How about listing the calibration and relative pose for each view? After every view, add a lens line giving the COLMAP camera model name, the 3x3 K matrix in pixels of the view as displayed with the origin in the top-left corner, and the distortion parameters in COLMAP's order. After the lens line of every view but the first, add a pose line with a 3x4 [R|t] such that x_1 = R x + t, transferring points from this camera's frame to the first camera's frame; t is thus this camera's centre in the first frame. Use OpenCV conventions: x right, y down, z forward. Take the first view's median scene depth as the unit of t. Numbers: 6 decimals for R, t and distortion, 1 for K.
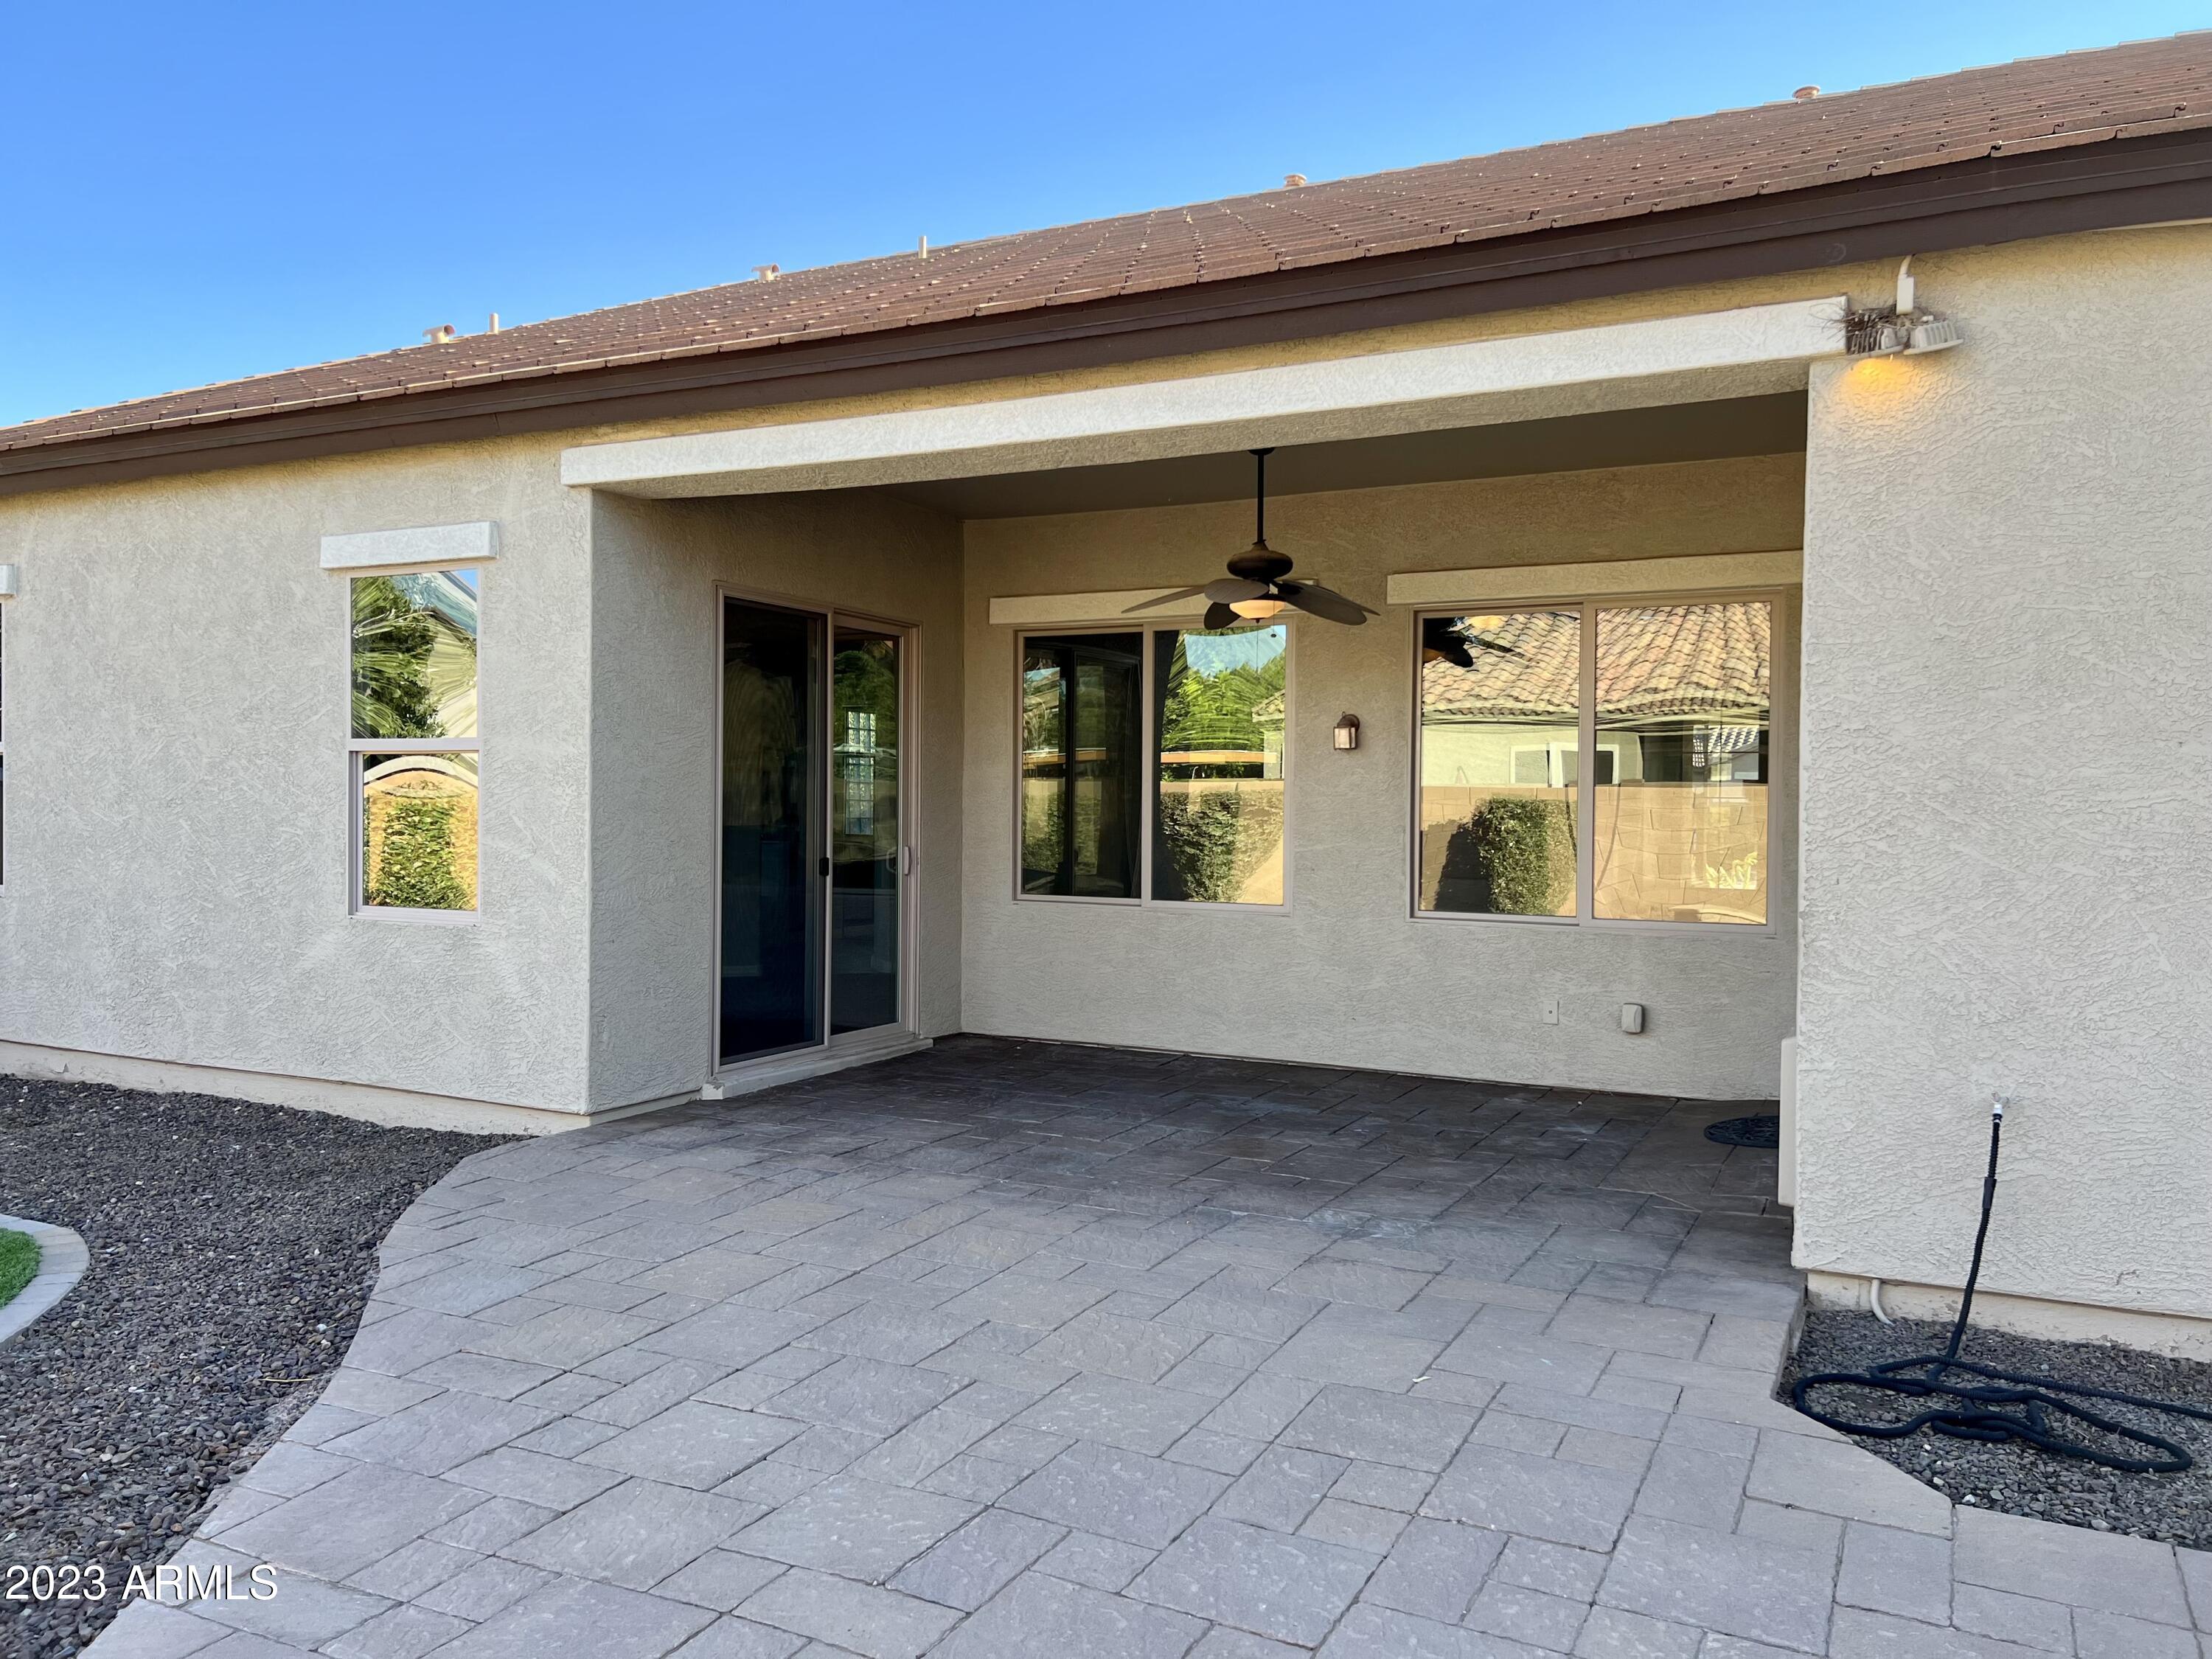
lens RADIAL K [[1638.3, 0, 1106.0], [0, 1638.3, 829.5], [0, 0, 1]] dist [0.066812, -0.083438]
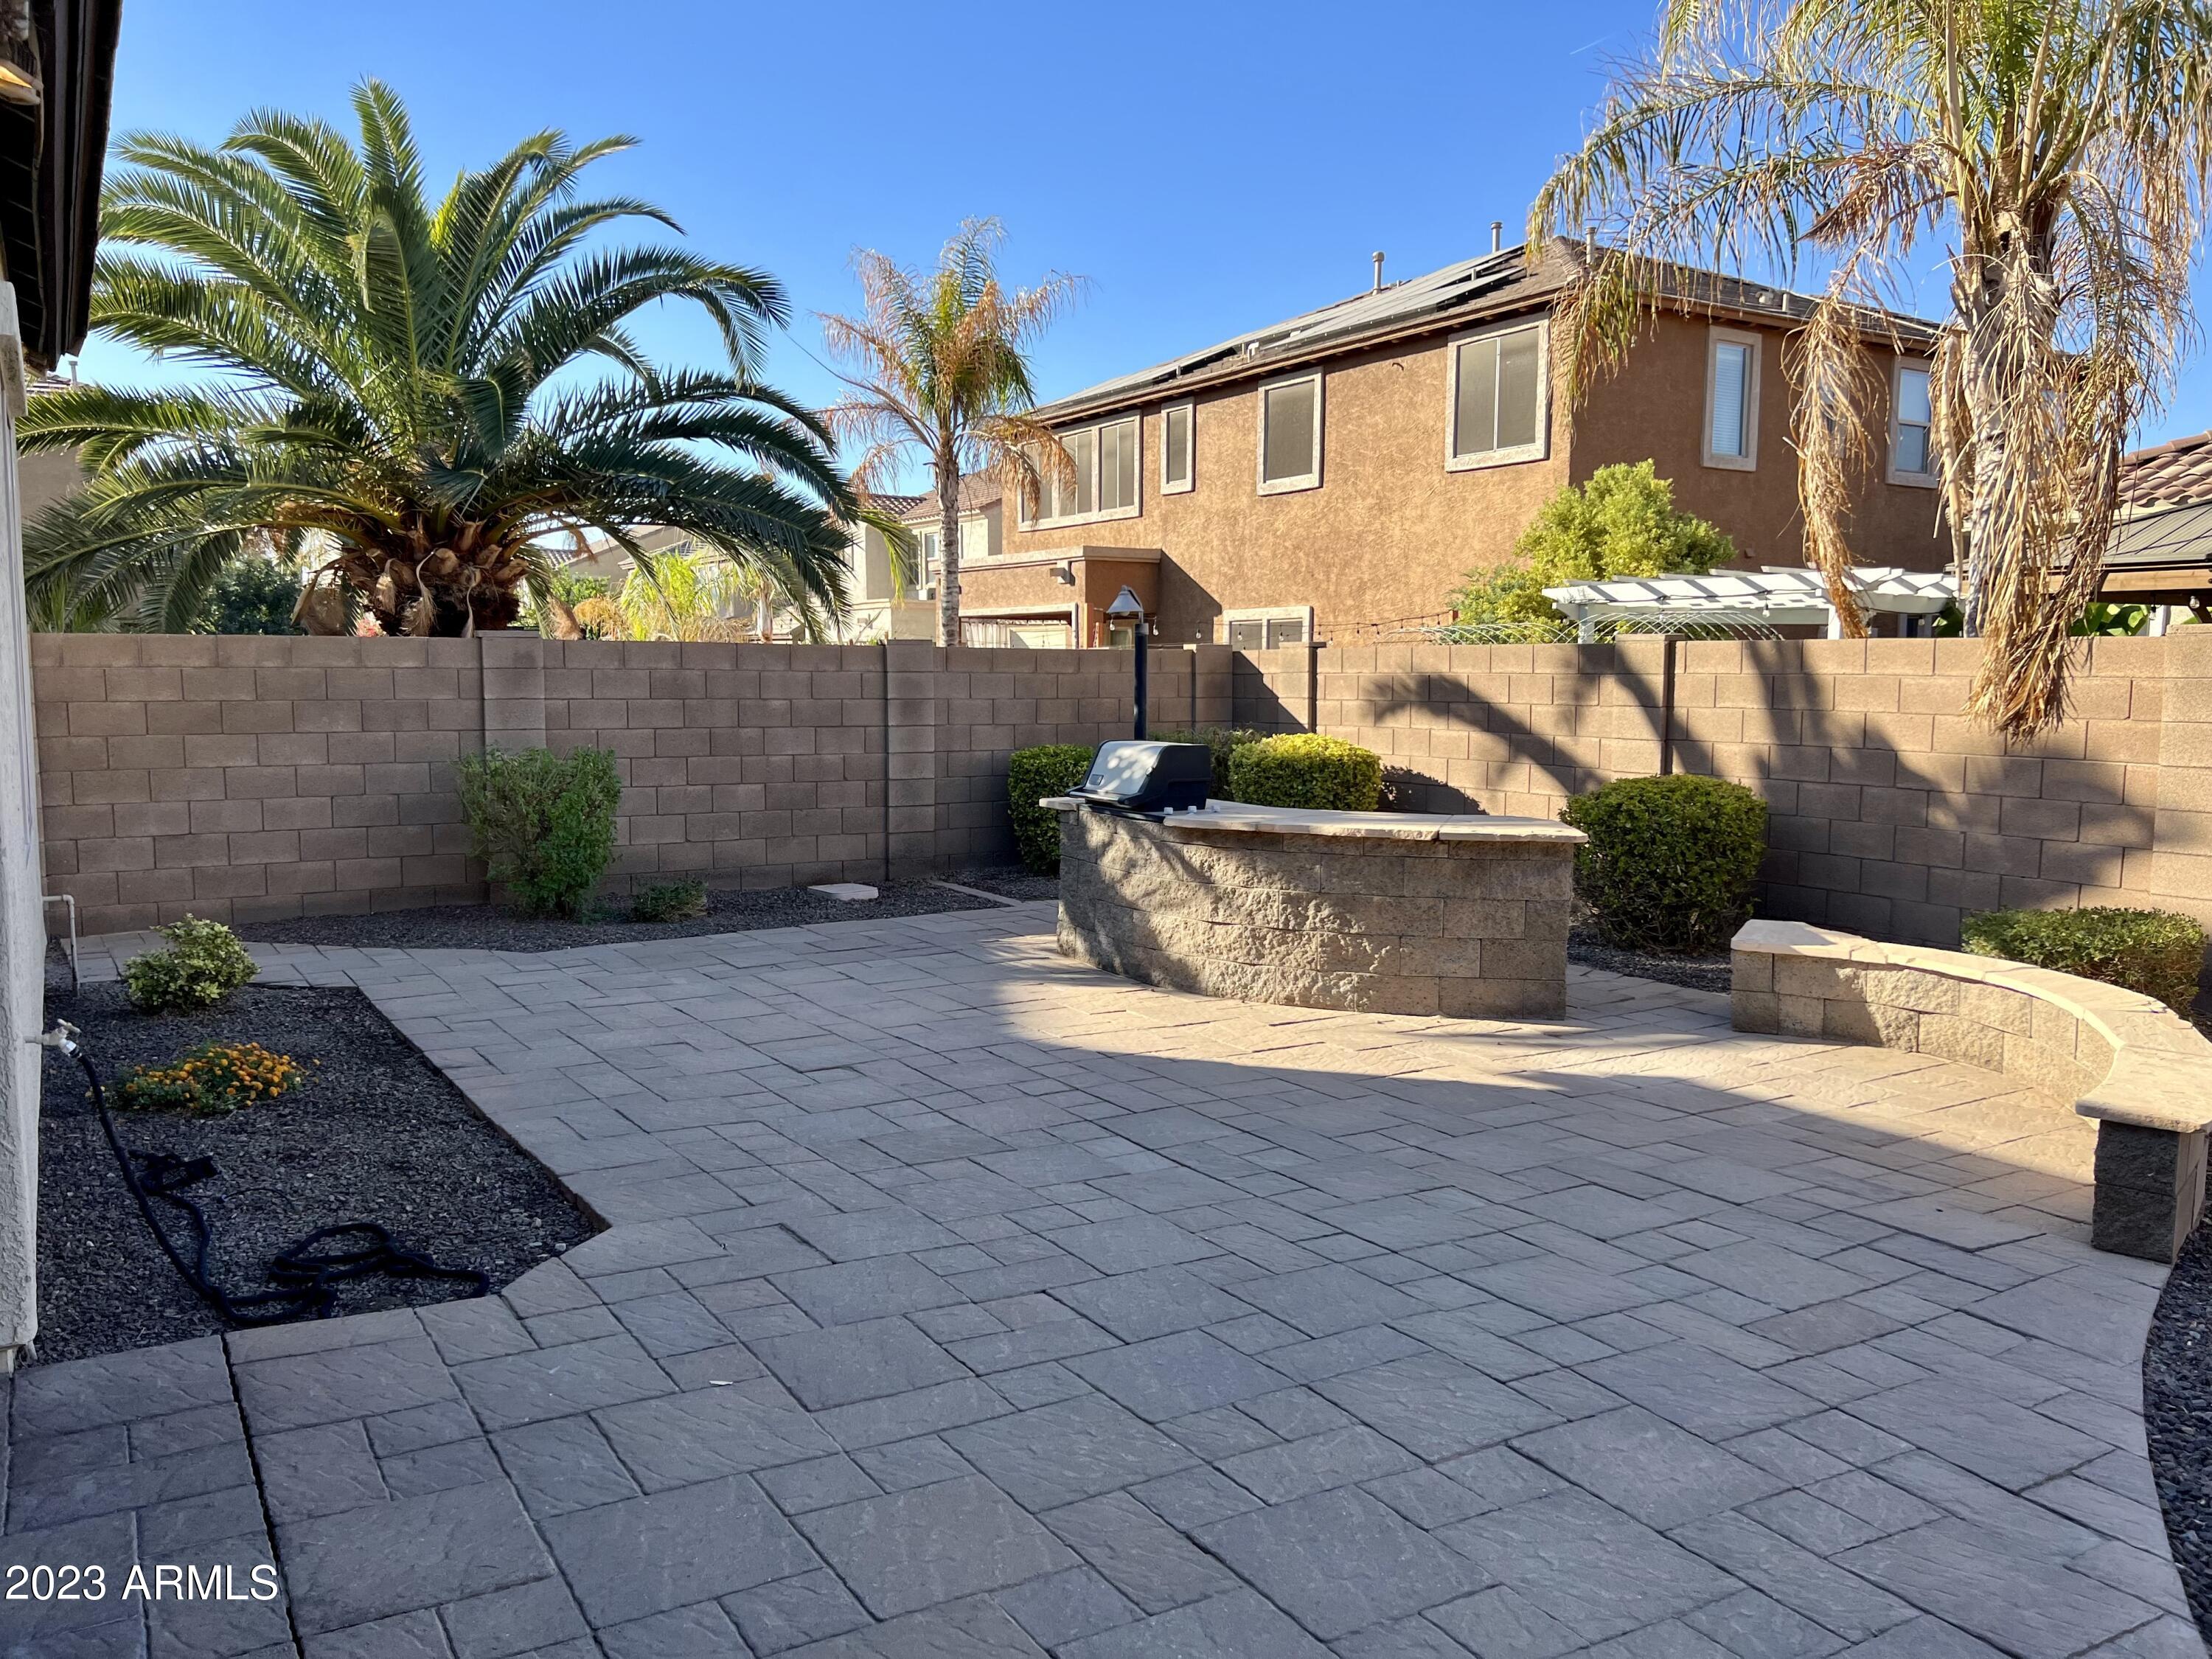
lens RADIAL K [[1675.7, 0, 1106.0], [0, 1675.7, 829.5], [0, 0, 1]] dist [0.058143, -0.066341]
pose [[-0.858761, -0.064955, 0.508243, -0.225651], [-0.008680, 0.993634, 0.112322, -0.027353], [-0.512303, 0.092046, -0.853858, 0.908720]]
